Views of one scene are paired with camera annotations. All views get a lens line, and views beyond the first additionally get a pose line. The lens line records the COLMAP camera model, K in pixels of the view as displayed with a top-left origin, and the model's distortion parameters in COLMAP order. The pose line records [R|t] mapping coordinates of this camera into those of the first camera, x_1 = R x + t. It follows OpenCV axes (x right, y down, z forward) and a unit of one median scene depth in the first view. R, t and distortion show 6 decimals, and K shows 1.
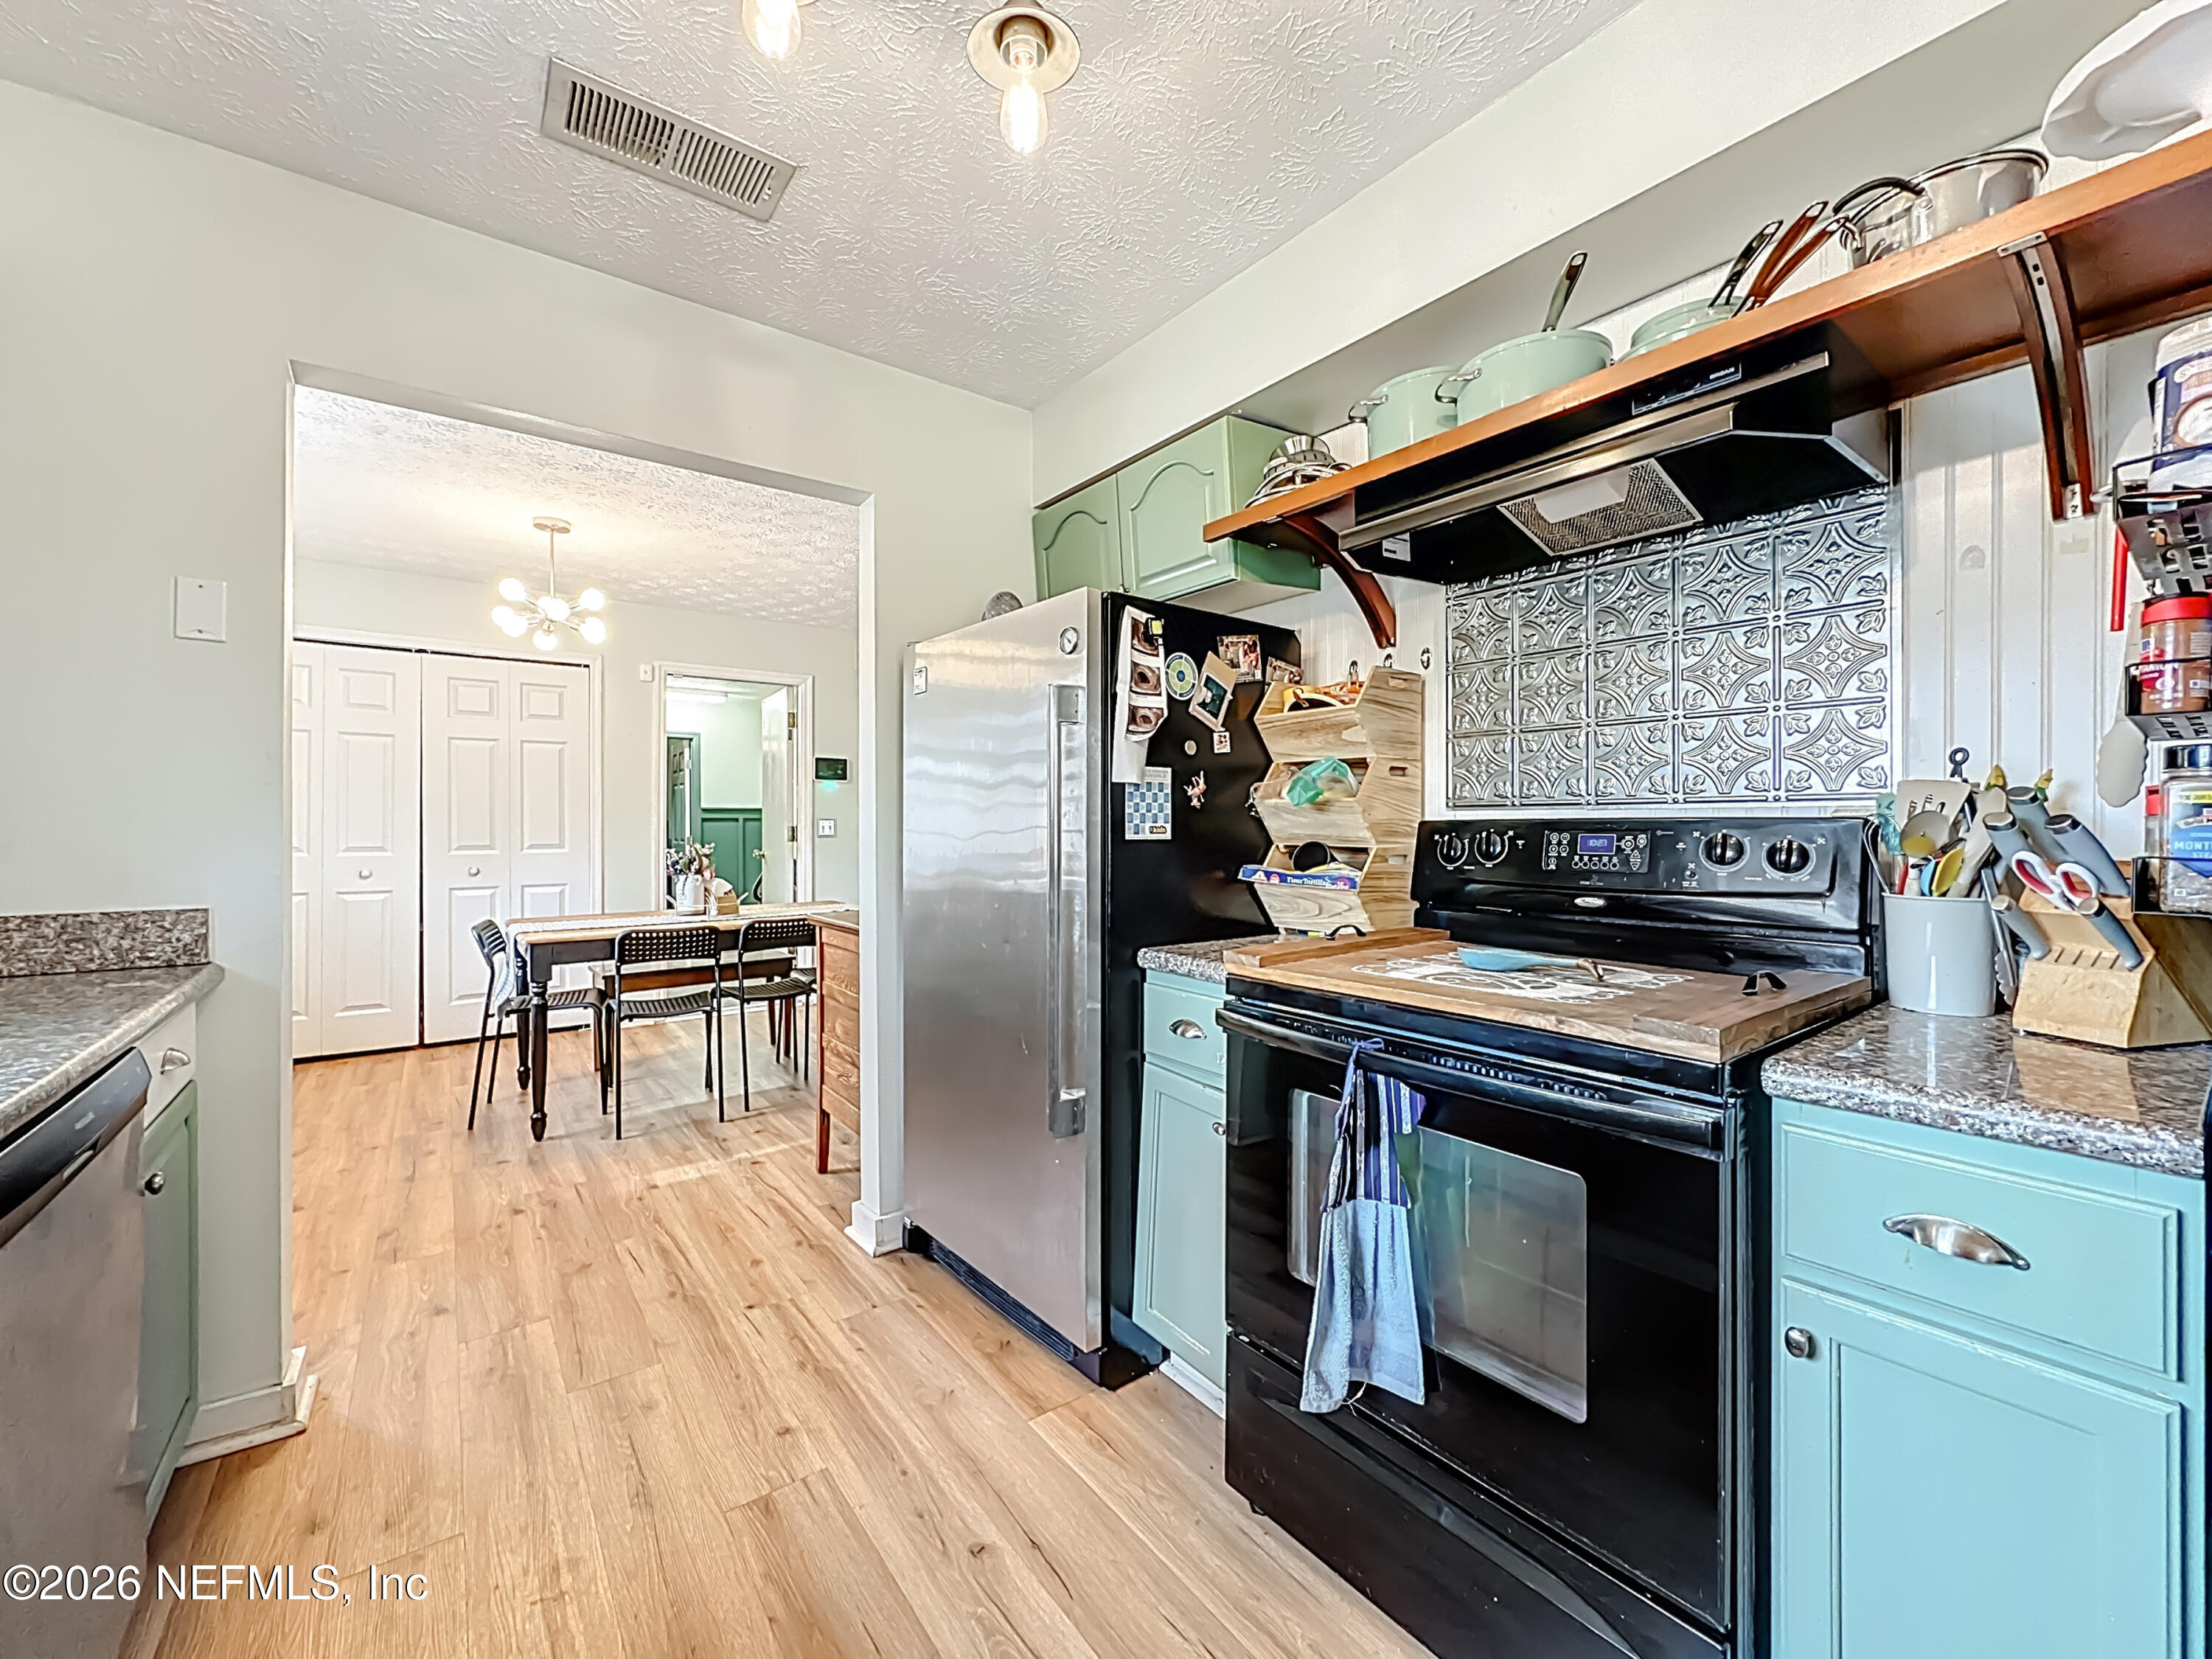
lens RADIAL K [[869.3, 0, 1103.0], [0, 869.3, 824.7], [0, 0, 1]] dist [-0.025793, -0.000086]
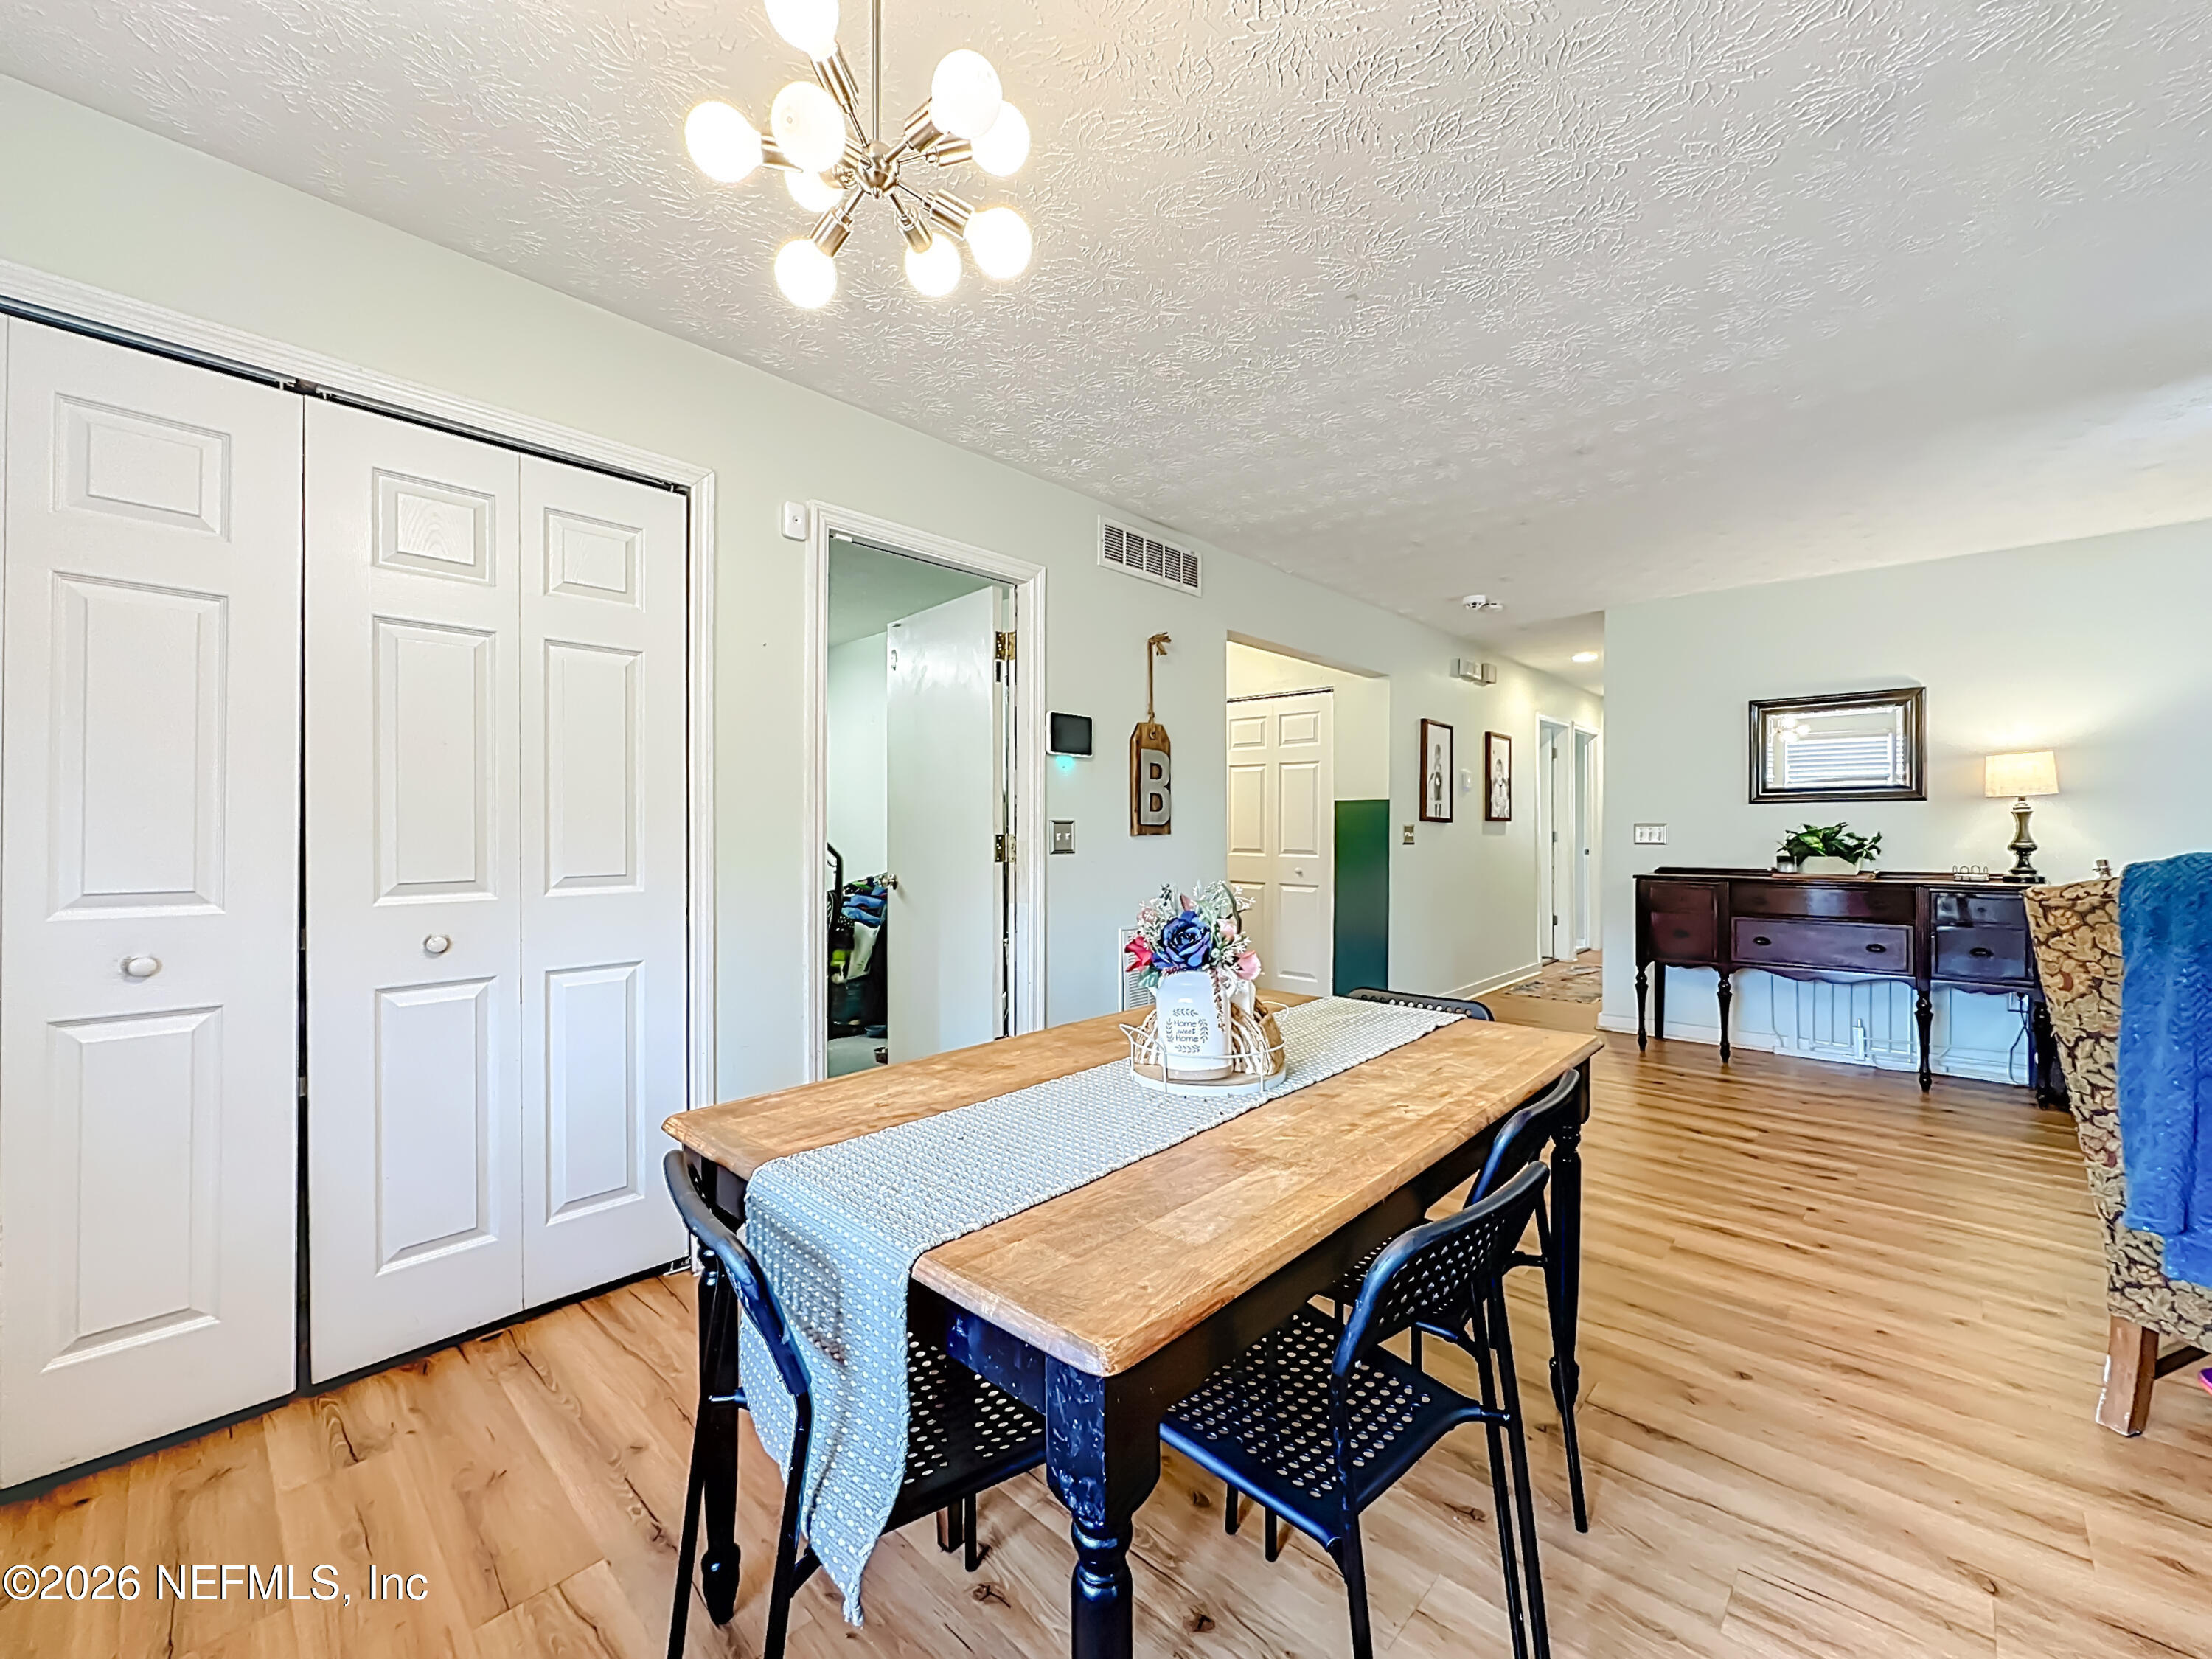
lens RADIAL K [[869.3, 0, 1112.7], [0, 869.3, 832.5], [0, 0, 1]] dist [-0.025793, -0.000086]
pose [[0.986994, -0.001538, 0.160750, -0.886269], [0.000825, 0.999990, 0.004501, -0.002744], [-0.160755, -0.004309, 0.986985, 1.000819]]
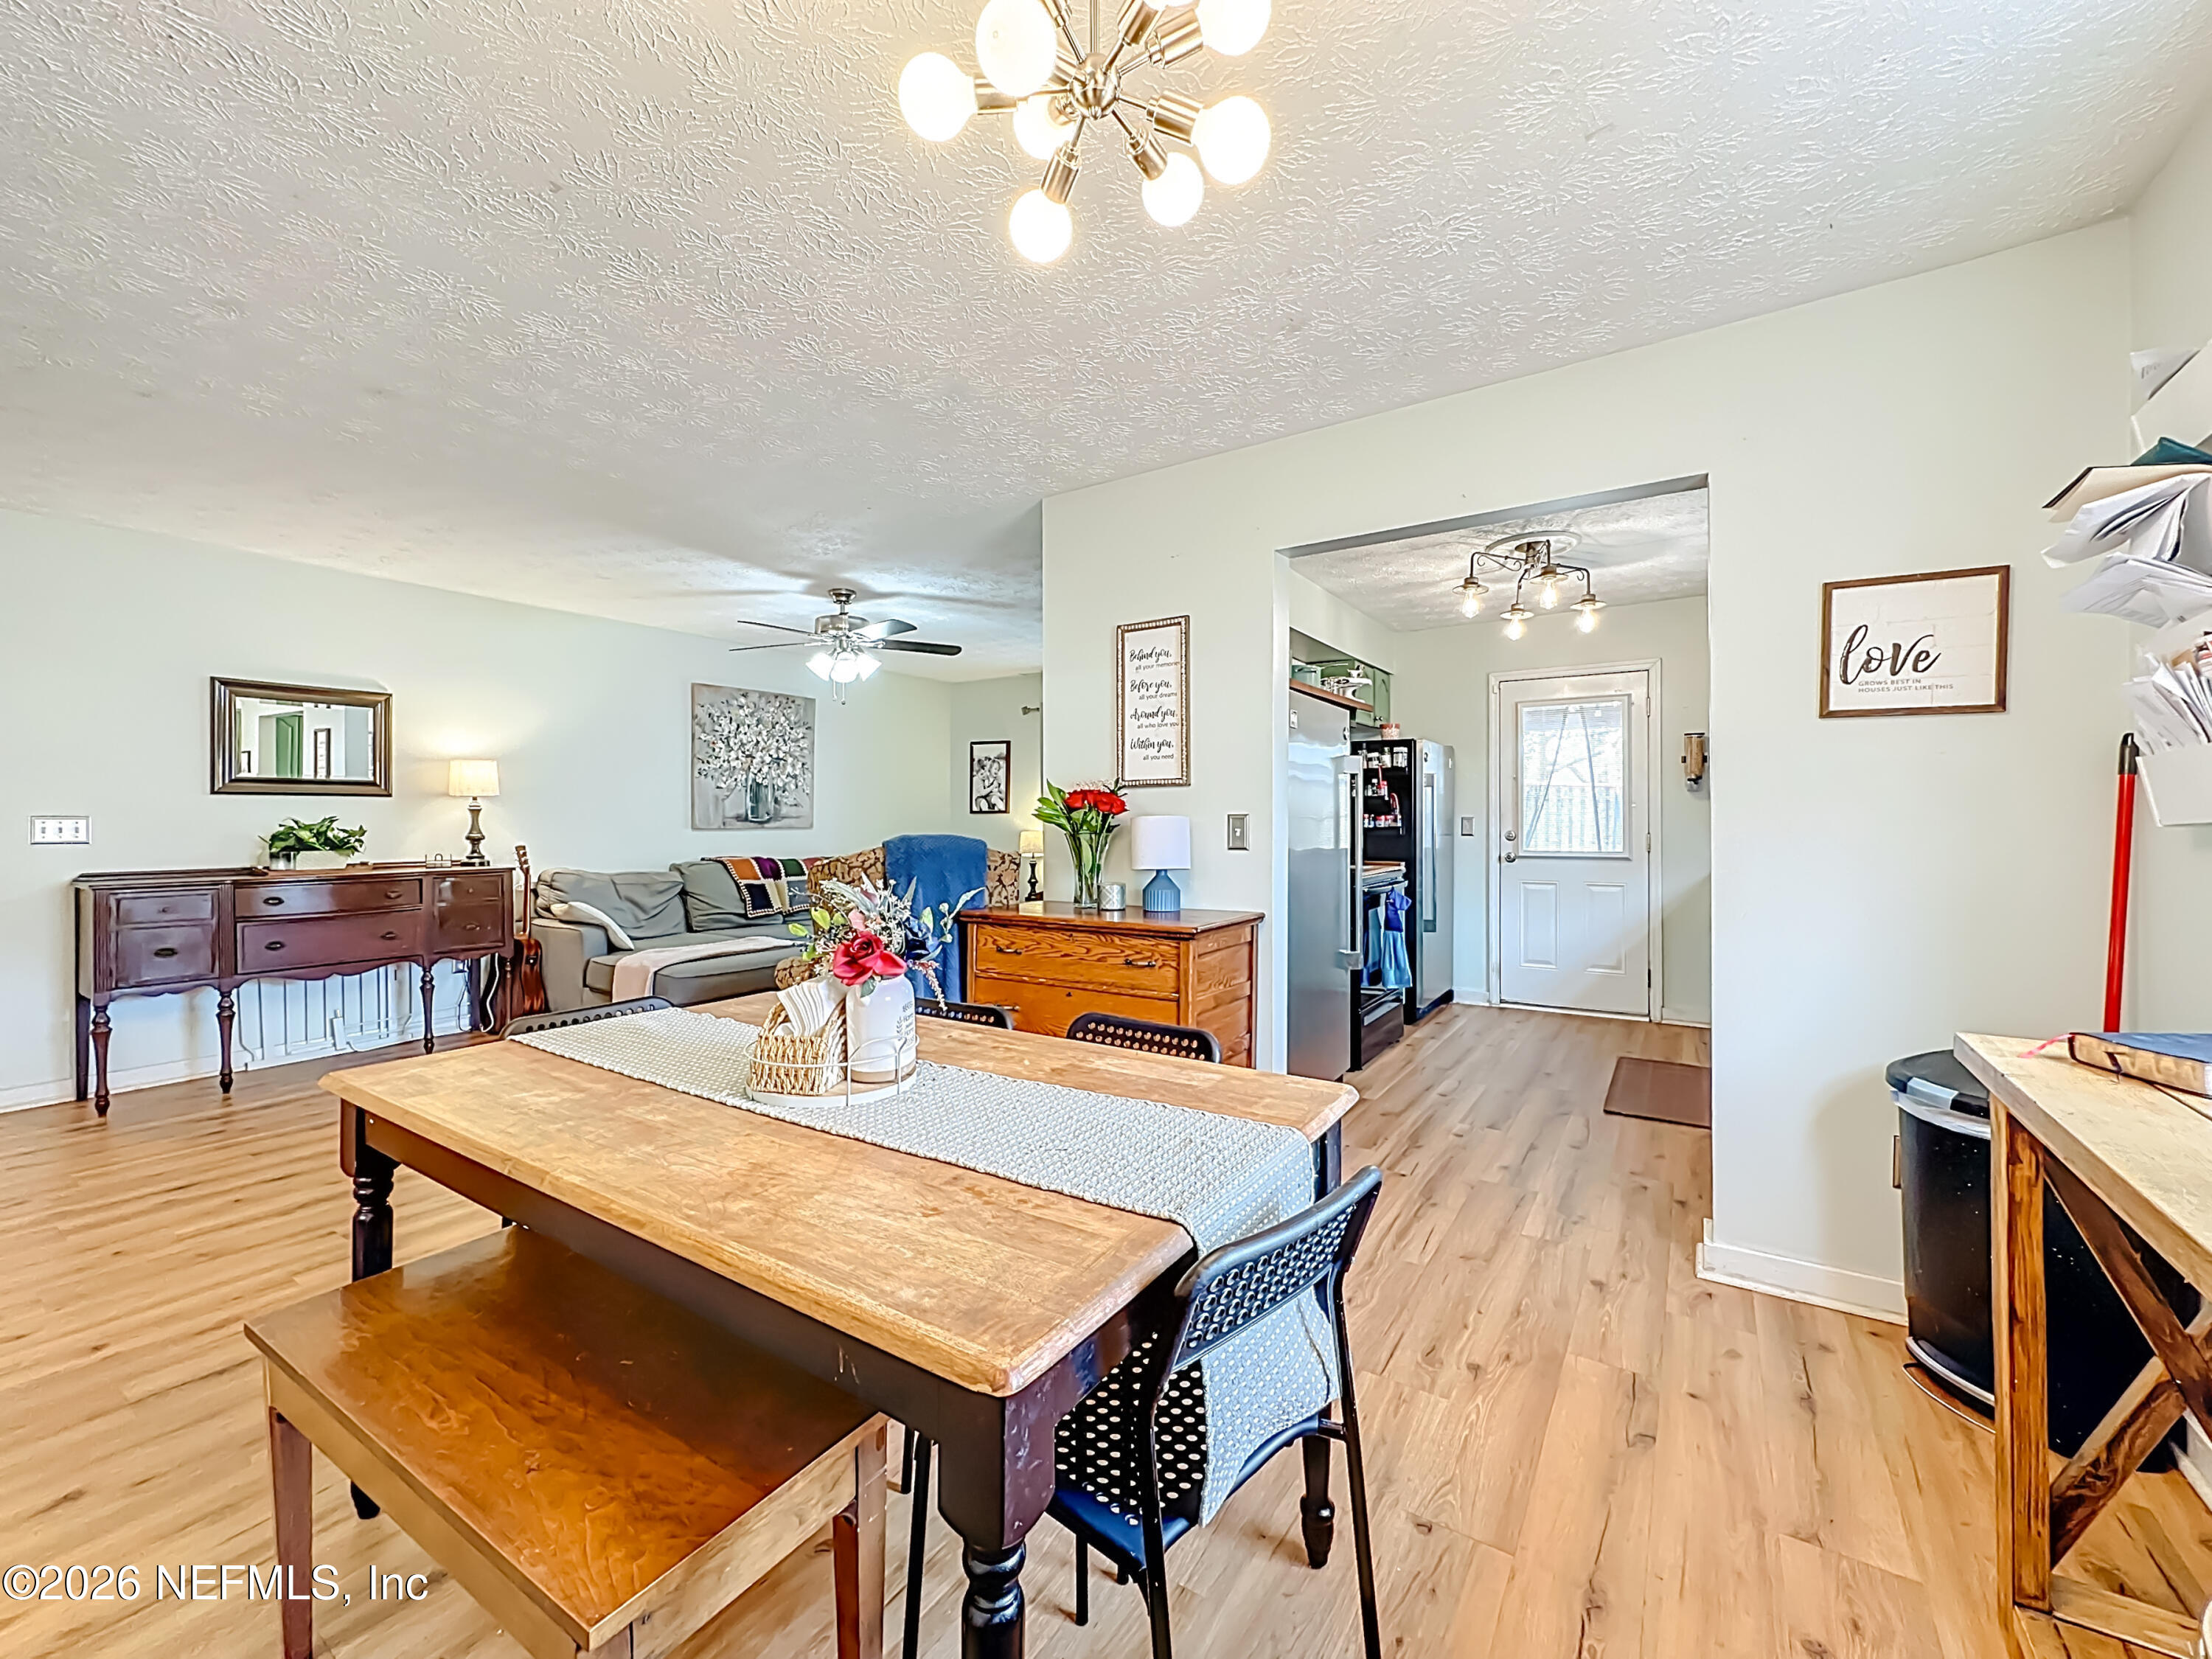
lens RADIAL K [[869.3, 0, 1105.6], [0, 869.3, 820.6], [0, 0, 1]] dist [-0.025793, -0.000086]
pose [[-0.311053, 0.000144, 0.950392, -1.260477], [0.000159, 1.000000, -0.000100, -0.004825], [-0.950392, 0.000120, -0.311053, 1.505477]]
